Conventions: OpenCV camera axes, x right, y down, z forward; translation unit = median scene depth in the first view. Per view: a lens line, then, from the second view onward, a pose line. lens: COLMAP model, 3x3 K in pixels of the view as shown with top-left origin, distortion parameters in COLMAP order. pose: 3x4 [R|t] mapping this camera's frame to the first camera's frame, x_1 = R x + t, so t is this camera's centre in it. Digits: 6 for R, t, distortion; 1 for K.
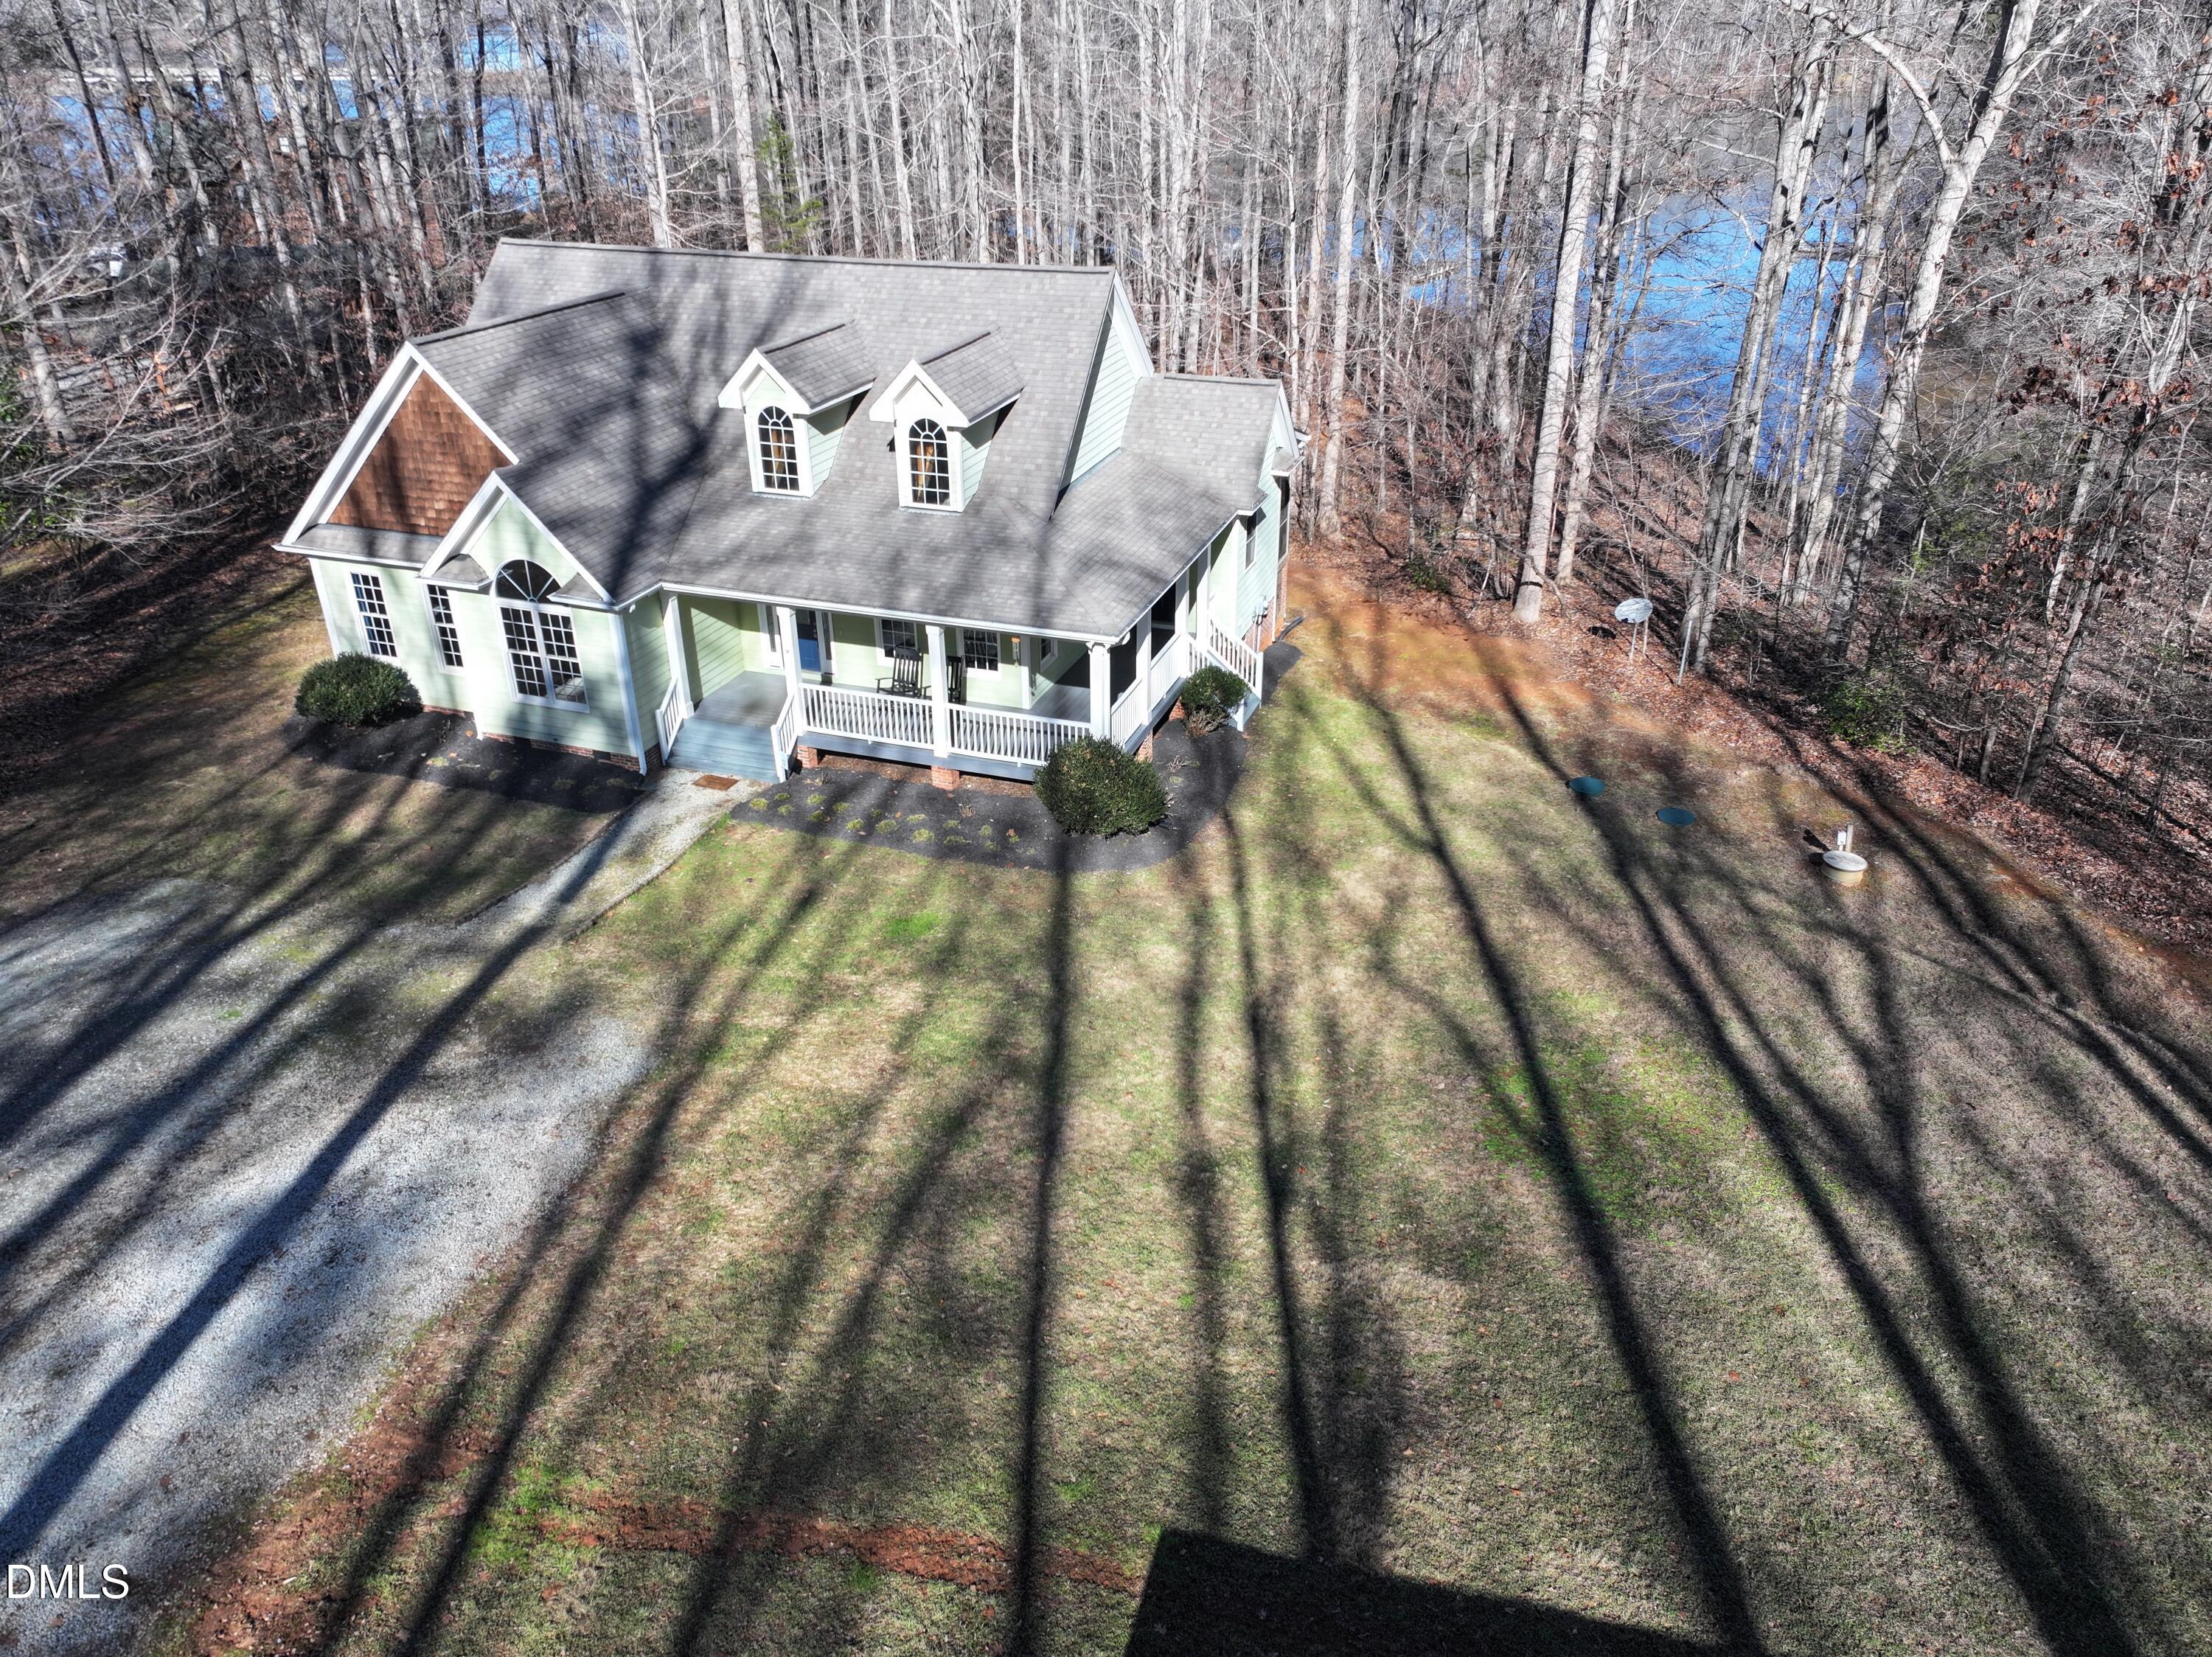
lens RADIAL K [[1560.7, 0, 1071.2], [0, 1560.7, 837.3], [0, 0, 1]] dist [0.016061, 0.002278]
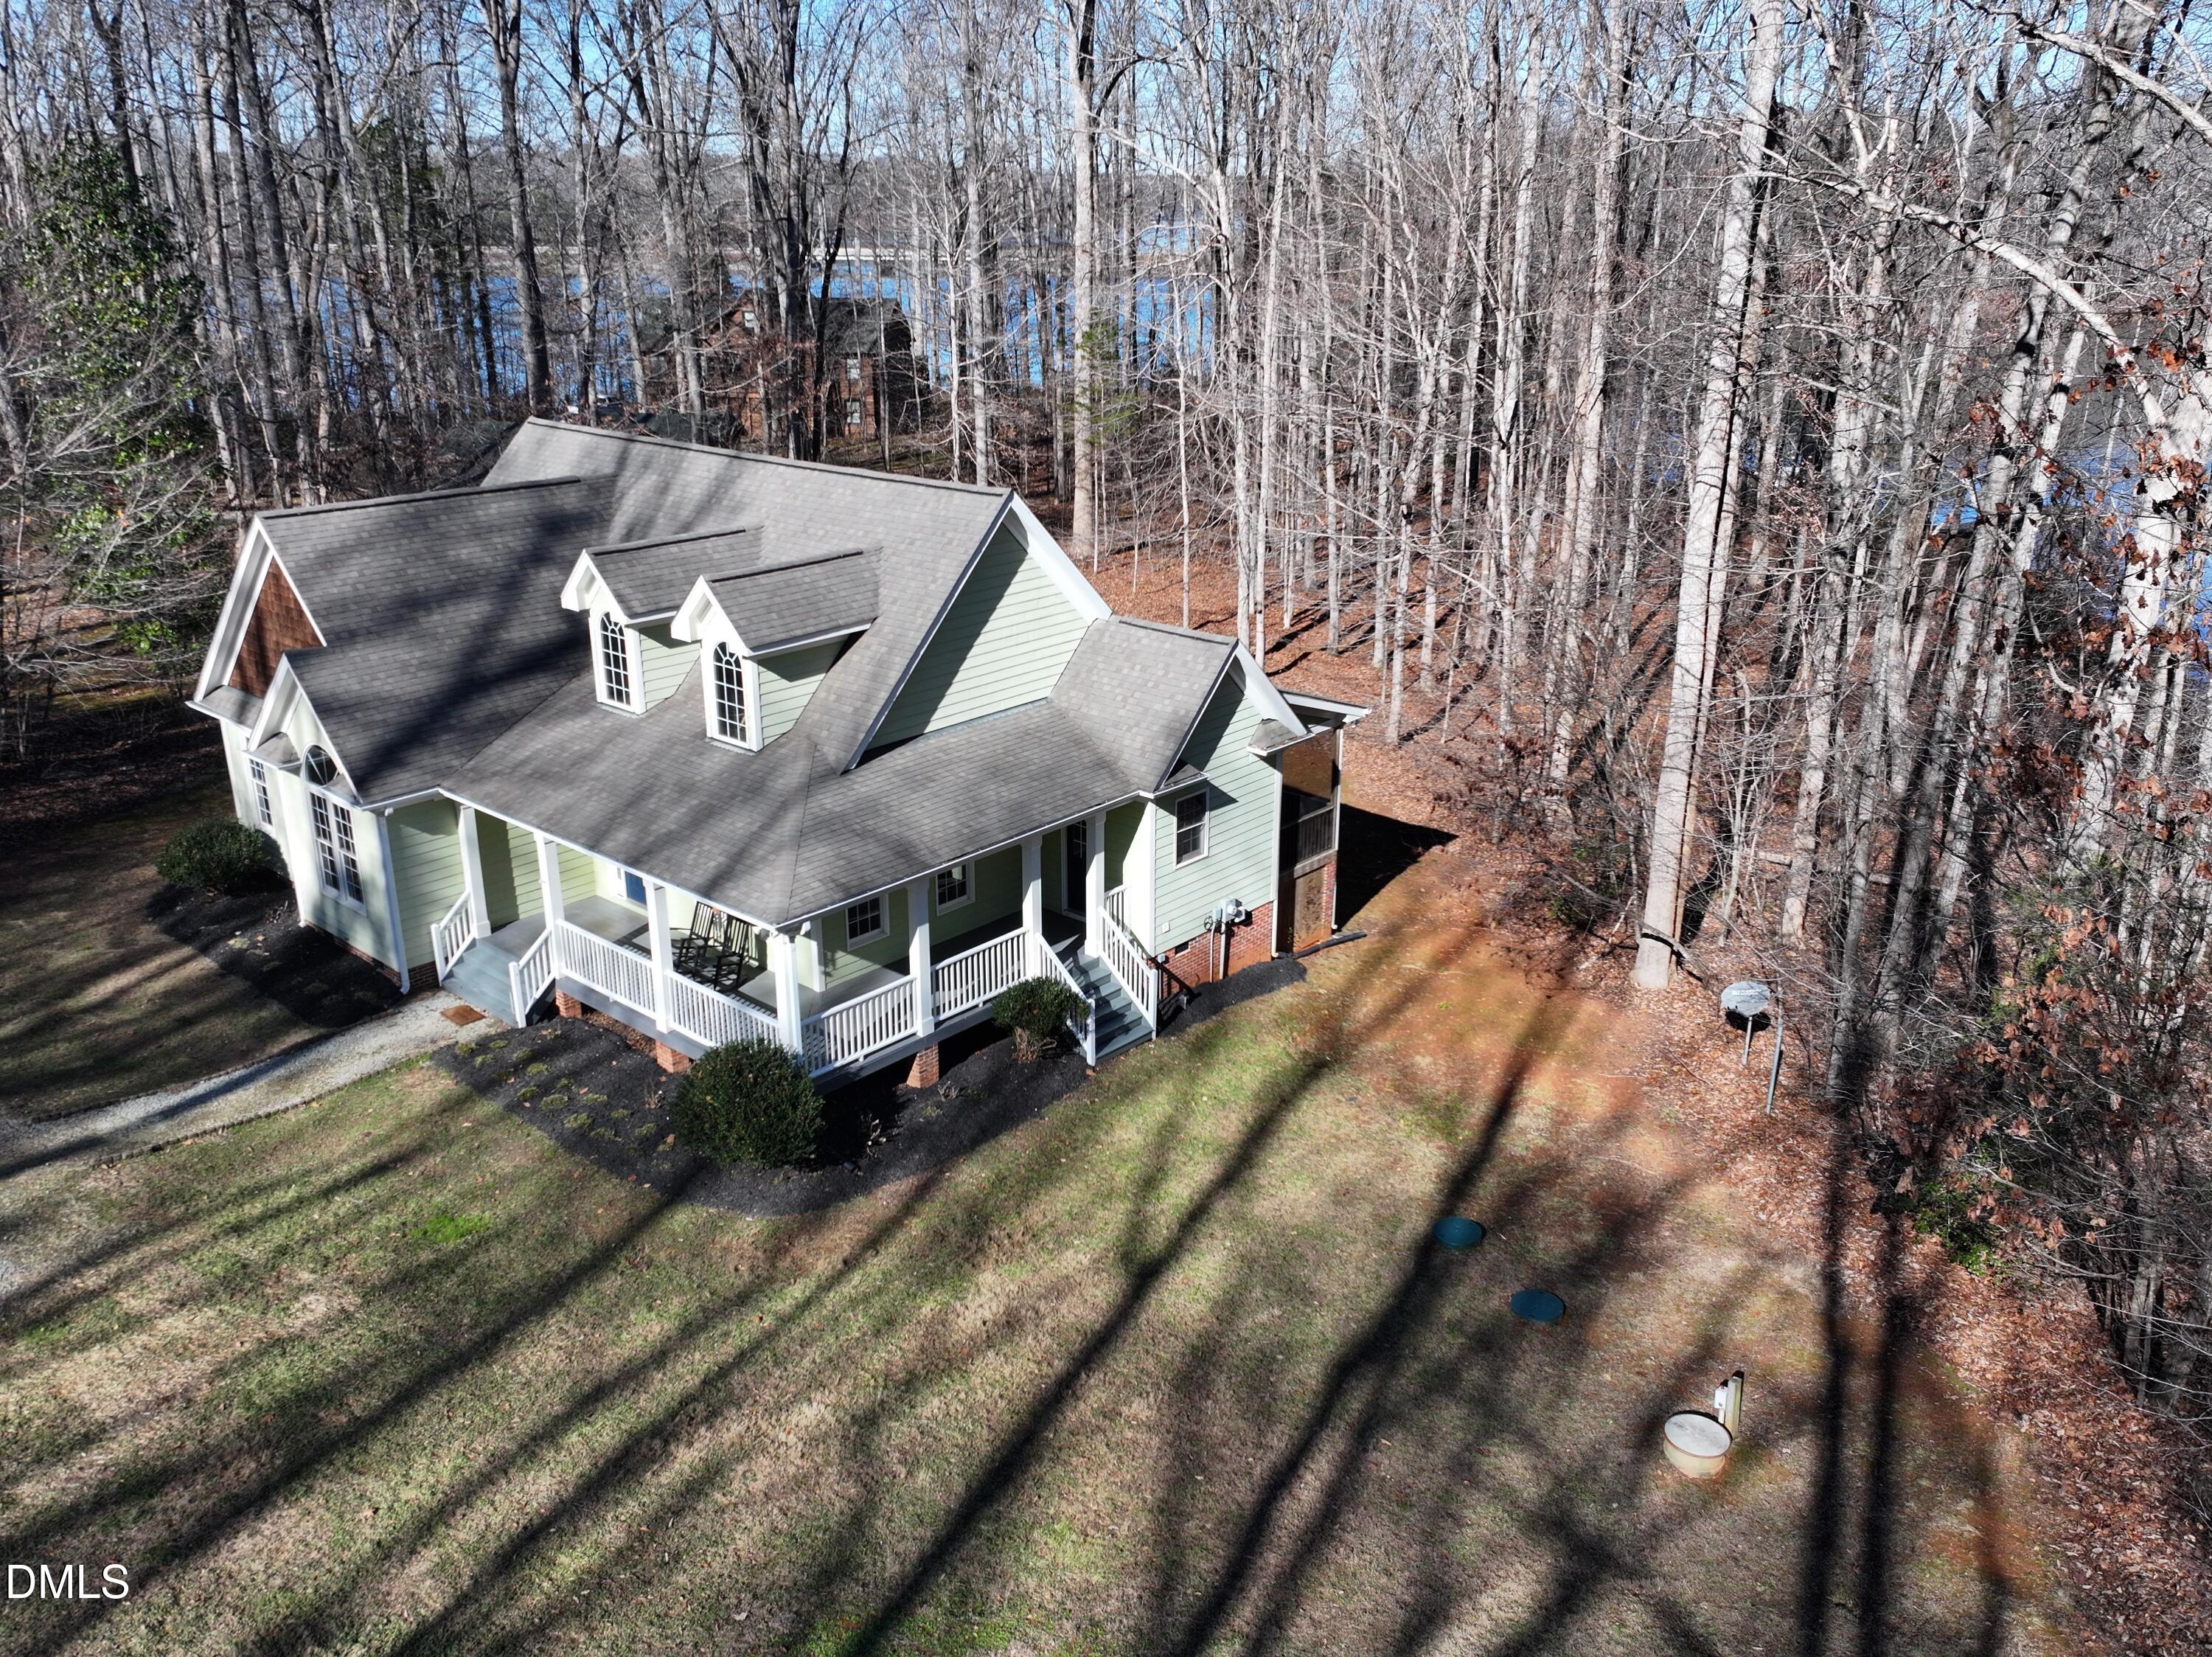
lens RADIAL K [[1756.0, 0, 1112.3], [0, 1756.0, 840.1], [0, 0, 1]] dist [0.012189, -0.013520]
pose [[0.924056, 0.138059, -0.356455, 0.471023], [-0.184401, 0.977821, -0.099310, -0.103292], [0.334838, 0.157499, 0.929020, 0.183055]]
